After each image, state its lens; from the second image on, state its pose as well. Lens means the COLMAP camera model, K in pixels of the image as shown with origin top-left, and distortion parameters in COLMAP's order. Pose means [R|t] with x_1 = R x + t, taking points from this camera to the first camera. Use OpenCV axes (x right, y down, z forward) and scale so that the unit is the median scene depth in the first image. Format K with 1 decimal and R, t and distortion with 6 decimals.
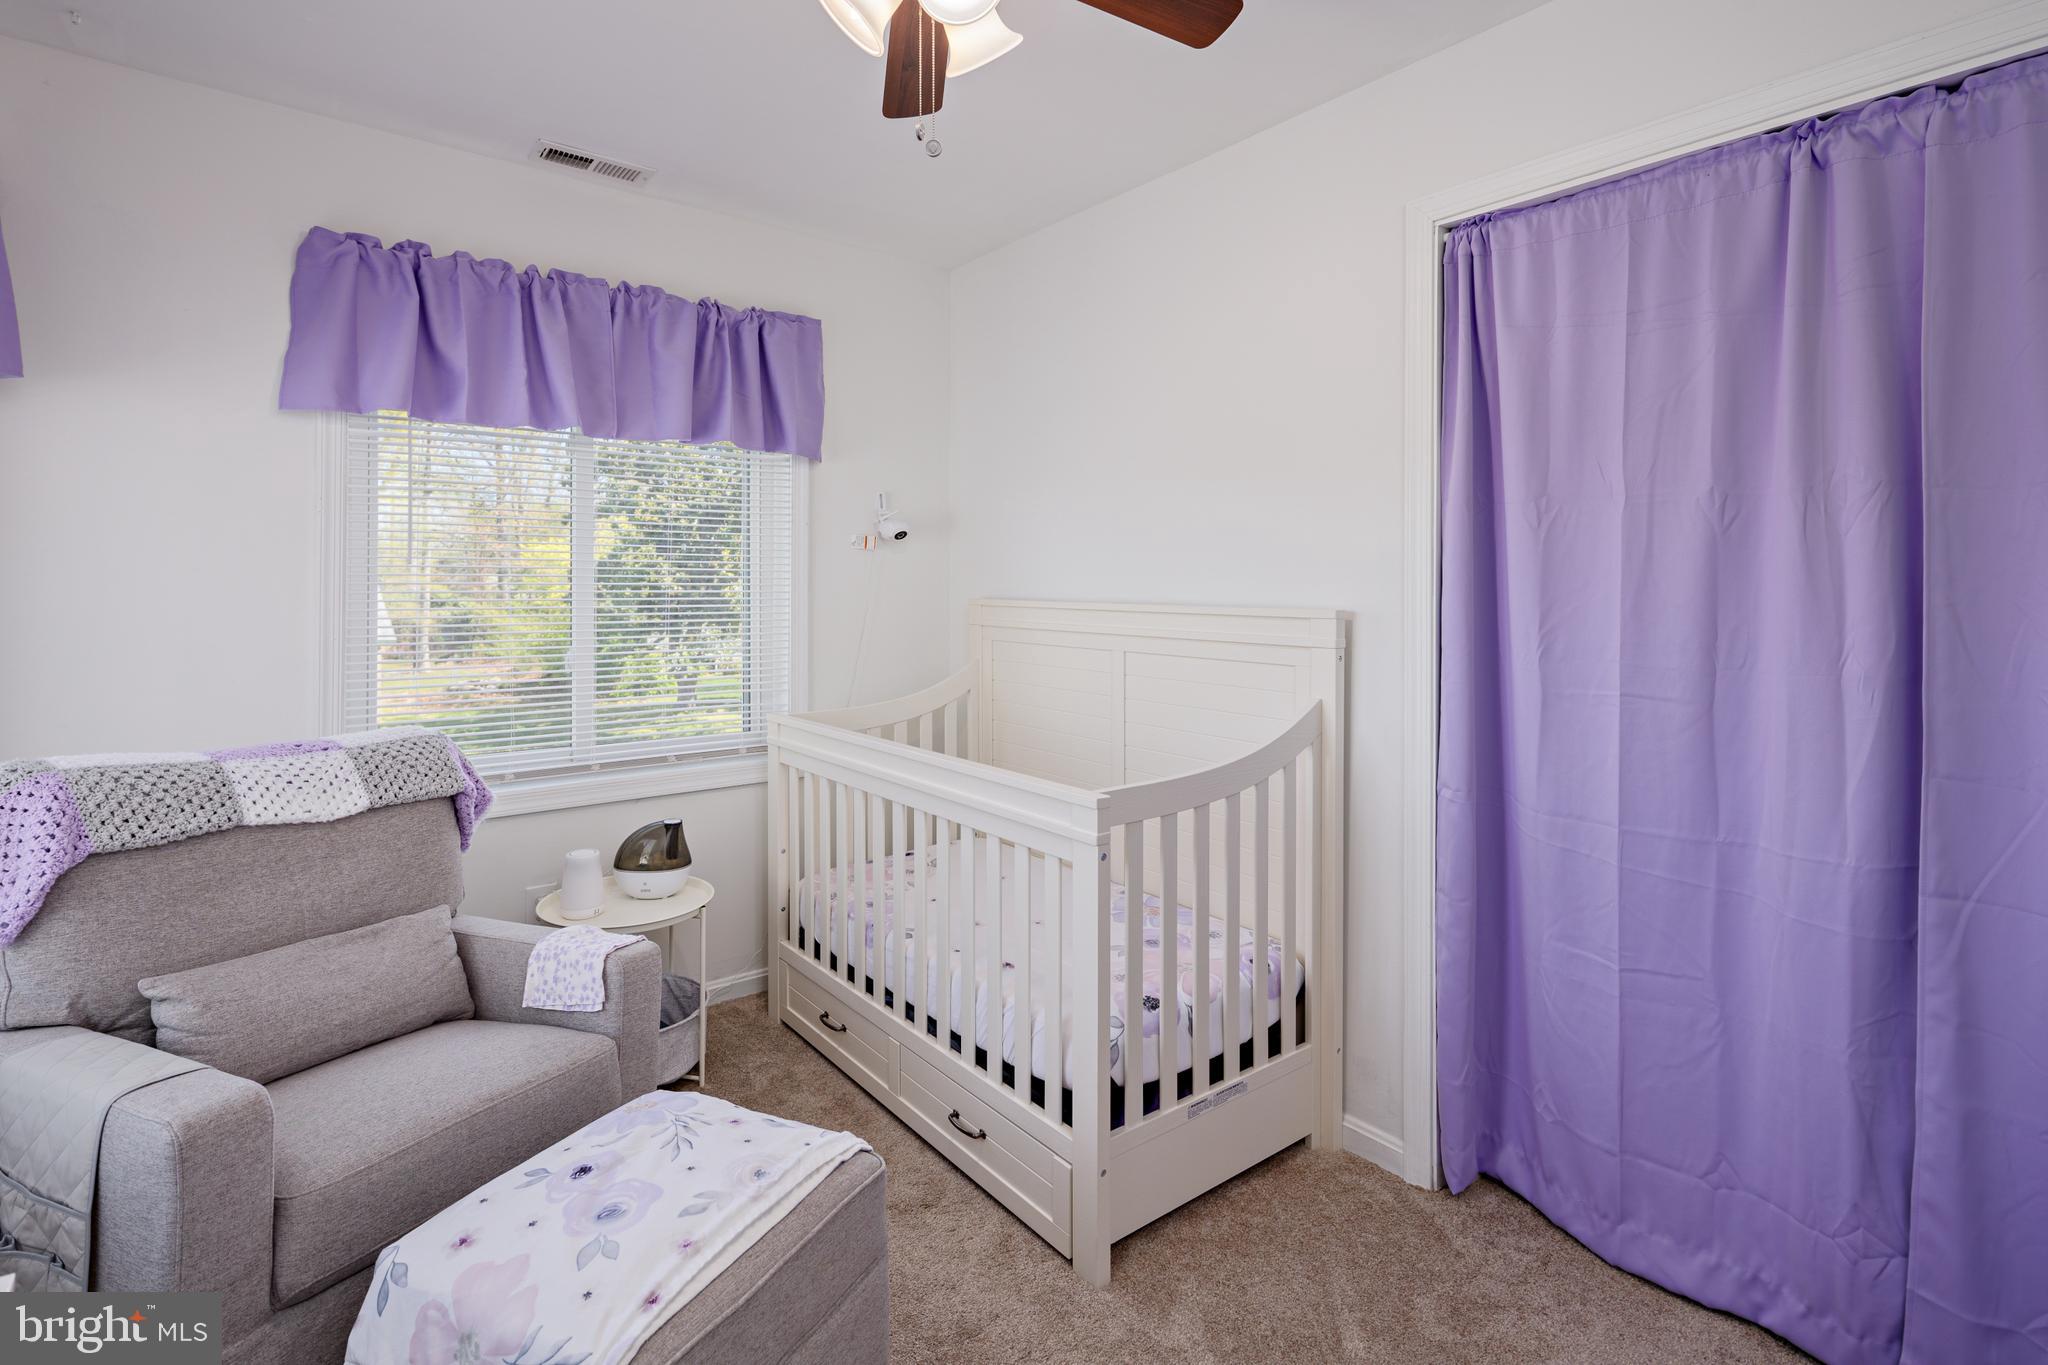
lens RADIAL K [[1002.0, 0, 1022.0], [0, 1002.0, 586.3], [0, 0, 1]] dist [0.002577, -0.001086]
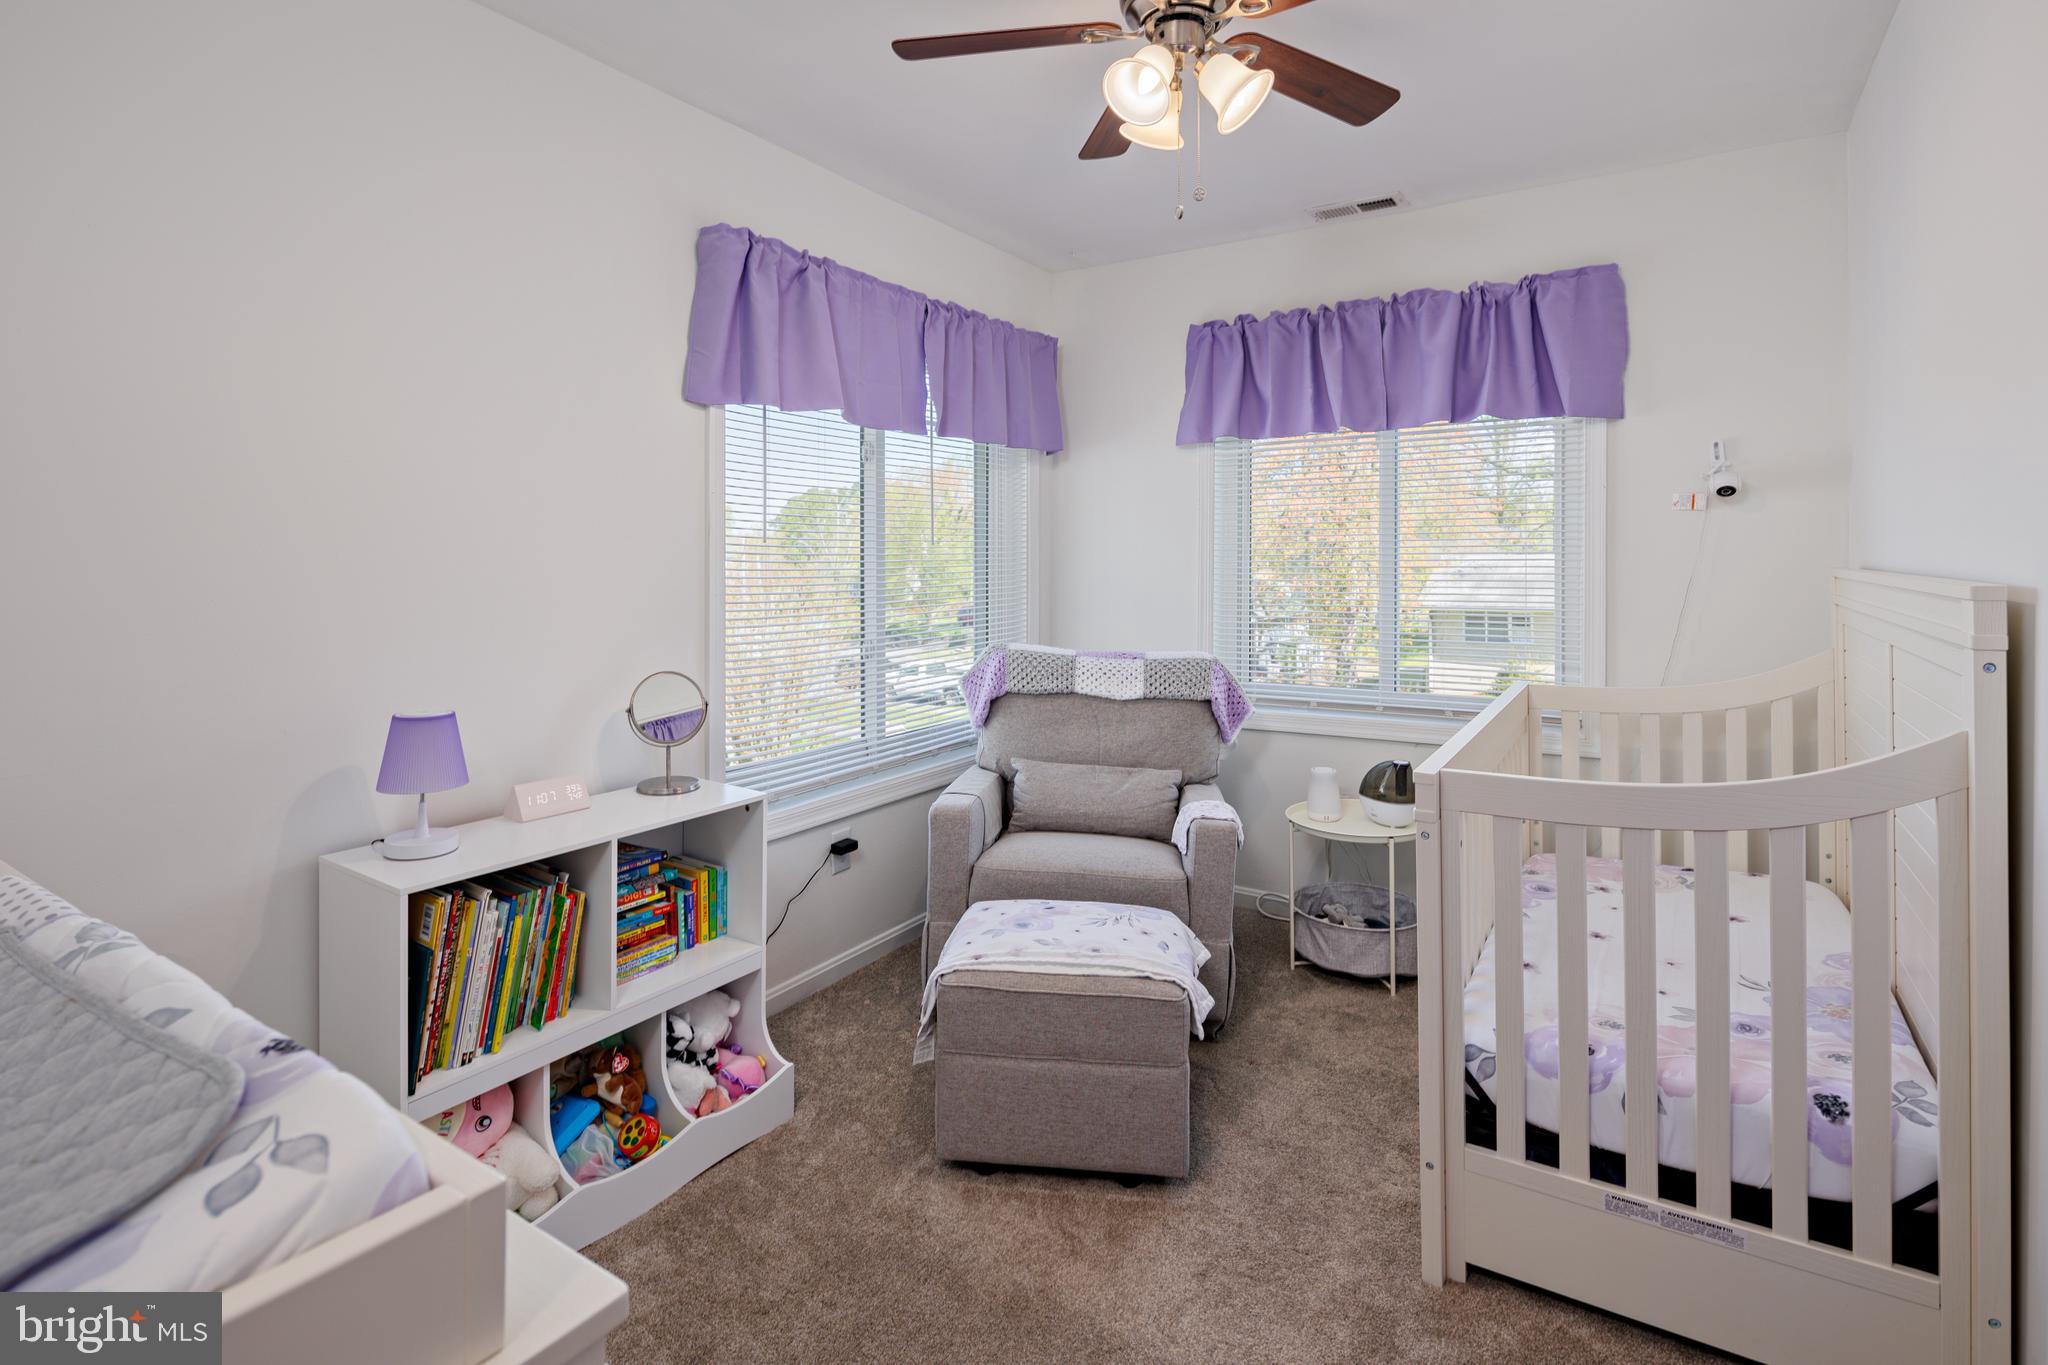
lens RADIAL K [[1002.0, 0, 1022.0], [0, 1002.0, 586.3], [0, 0, 1]] dist [0.002577, -0.001086]
pose [[0.314337, 0.017188, -0.949156, 0.680043], [0.006164, 0.999778, 0.020146, 0.009074], [0.949292, -0.012184, 0.314161, 0.267358]]
